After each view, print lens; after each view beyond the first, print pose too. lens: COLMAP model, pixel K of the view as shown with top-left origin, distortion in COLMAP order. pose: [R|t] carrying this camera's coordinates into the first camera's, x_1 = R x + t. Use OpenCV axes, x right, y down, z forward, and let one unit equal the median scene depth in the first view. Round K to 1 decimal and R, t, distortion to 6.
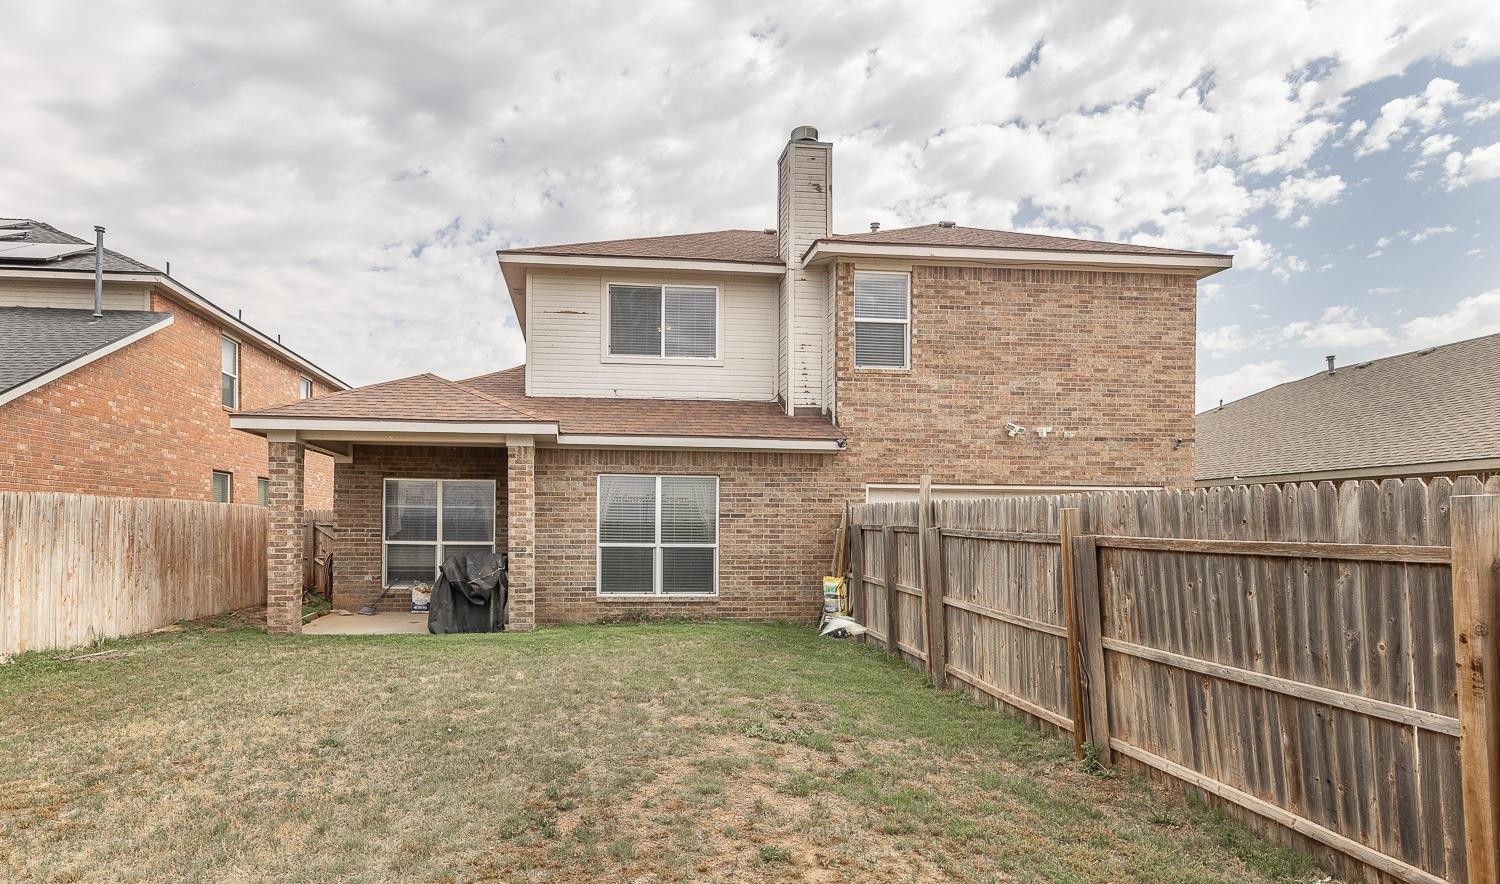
lens RADIAL K [[759.9, 0, 748.6], [0, 759.9, 528.8], [0, 0, 1]] dist [0.012632, -0.001050]
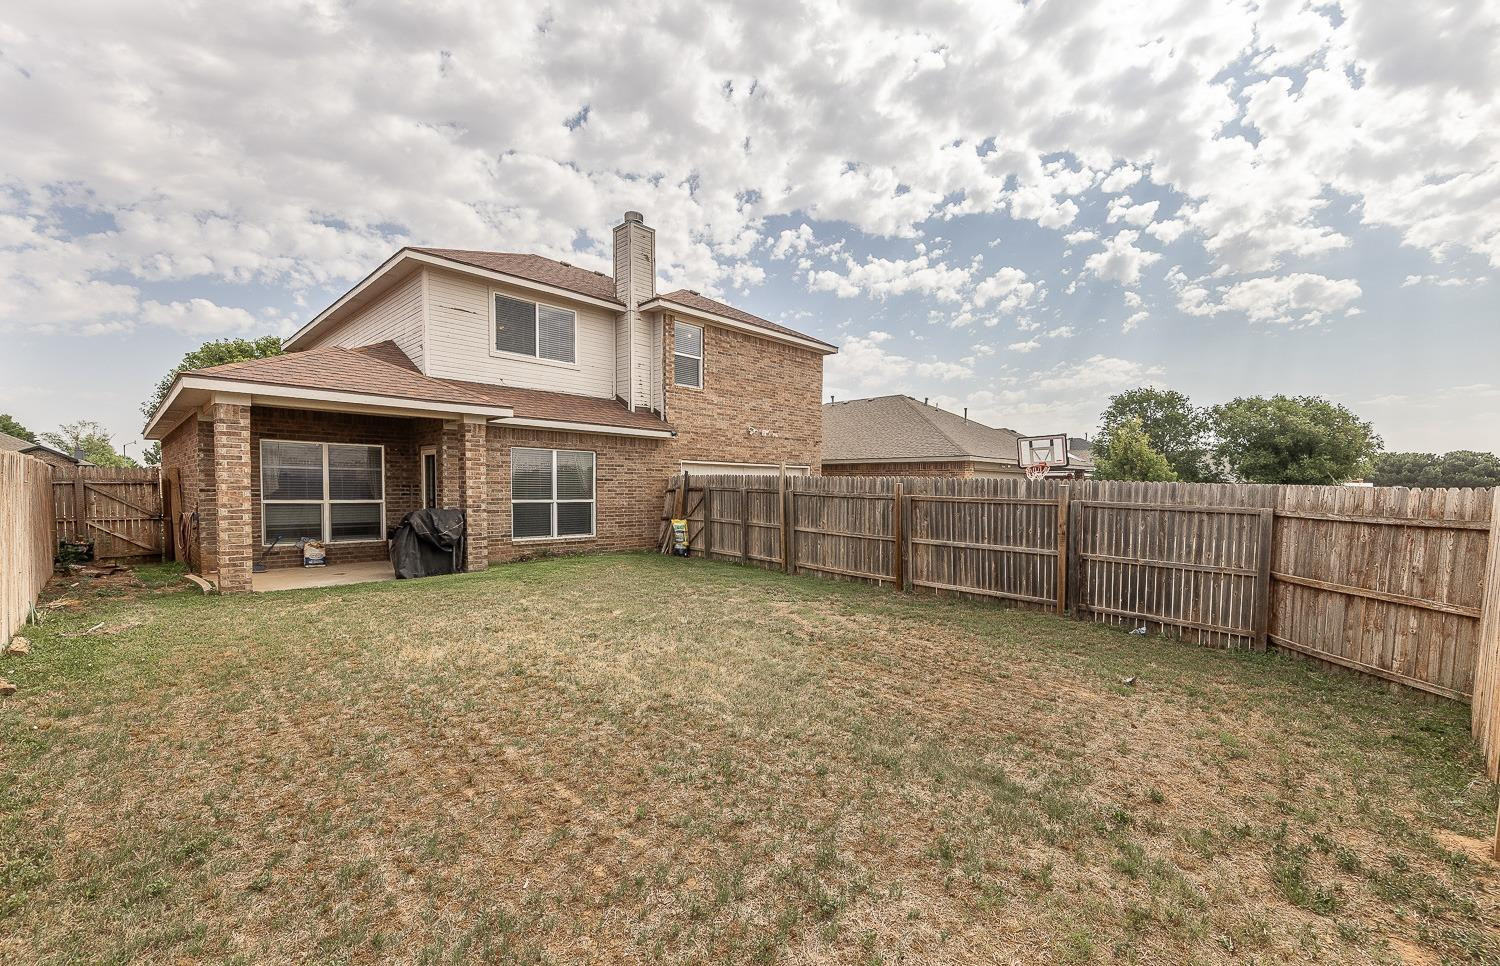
lens RADIAL K [[613.6, 0, 750.5], [0, 613.6, 514.1], [0, 0, 1]] dist [0.028943, -0.007861]
pose [[0.765519, -0.028596, 0.642777, -0.539475], [-0.005391, 0.998692, 0.050851, -0.012597], [-0.643391, -0.042392, 0.764363, -0.065674]]
